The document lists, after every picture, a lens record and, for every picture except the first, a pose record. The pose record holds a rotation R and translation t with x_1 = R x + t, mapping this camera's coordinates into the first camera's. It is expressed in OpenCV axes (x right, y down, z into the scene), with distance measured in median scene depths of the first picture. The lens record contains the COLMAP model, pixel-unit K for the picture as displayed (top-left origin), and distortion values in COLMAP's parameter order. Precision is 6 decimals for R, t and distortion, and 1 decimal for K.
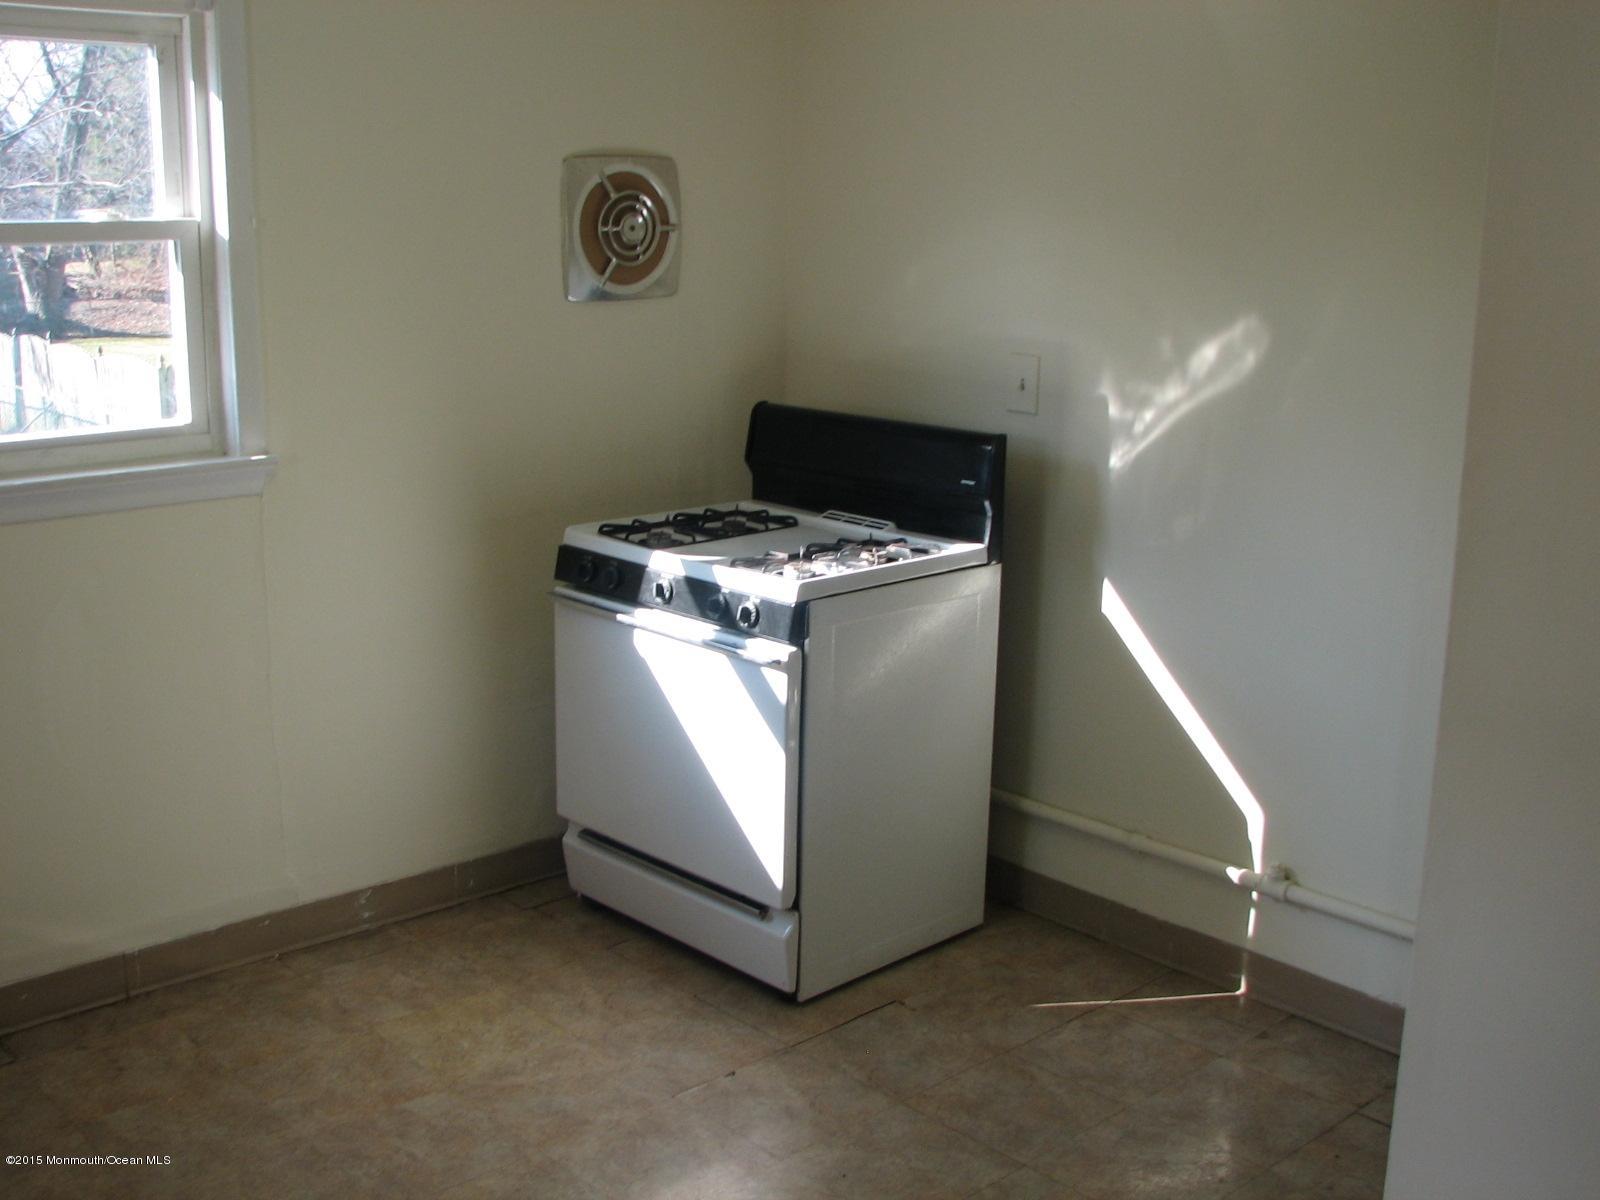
lens RADIAL K [[1720.9, 0, 805.8], [0, 1720.9, 583.5], [0, 0, 1]] dist [-0.206435, 0.272963]
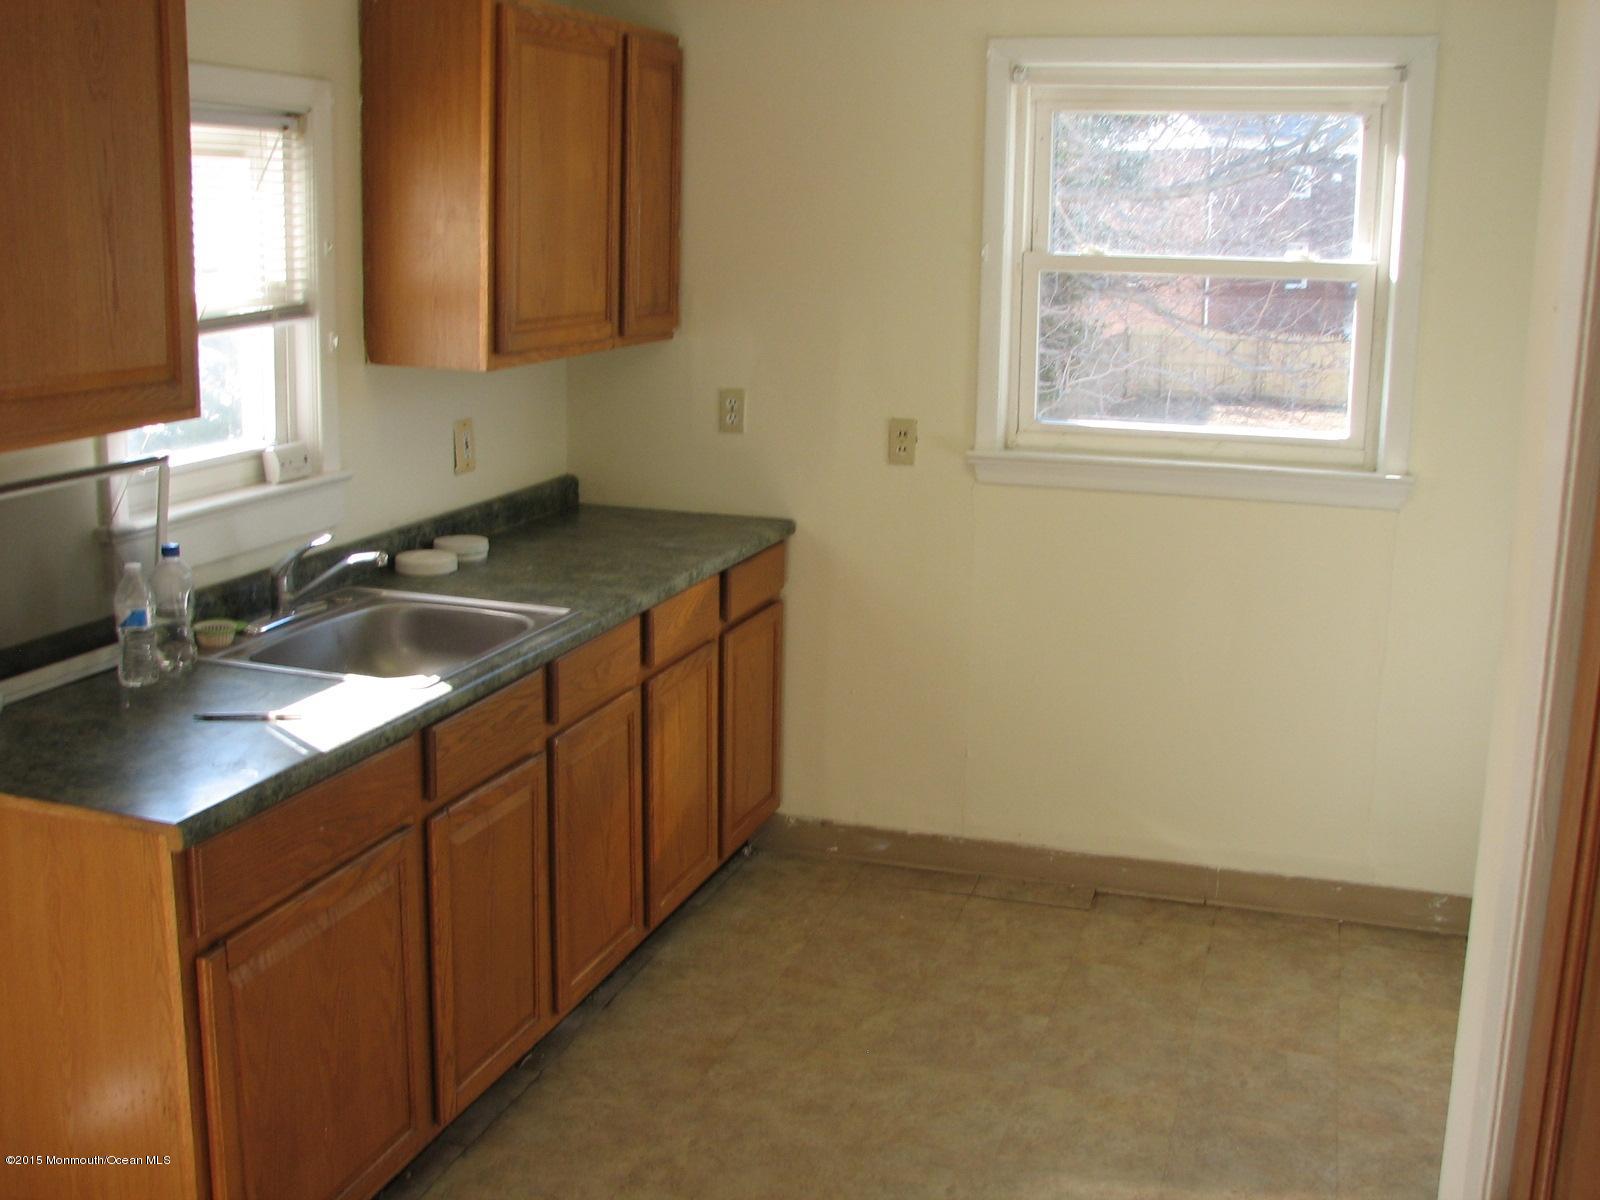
lens RADIAL K [[1720.9, 0, 805.8], [0, 1720.9, 583.5], [0, 0, 1]] dist [-0.206435, 0.272963]
pose [[0.478112, 0.167518, -0.862176, 0.466536], [-0.196679, 0.977134, 0.080788, -0.018529], [0.855994, 0.130946, 0.500127, 0.116463]]
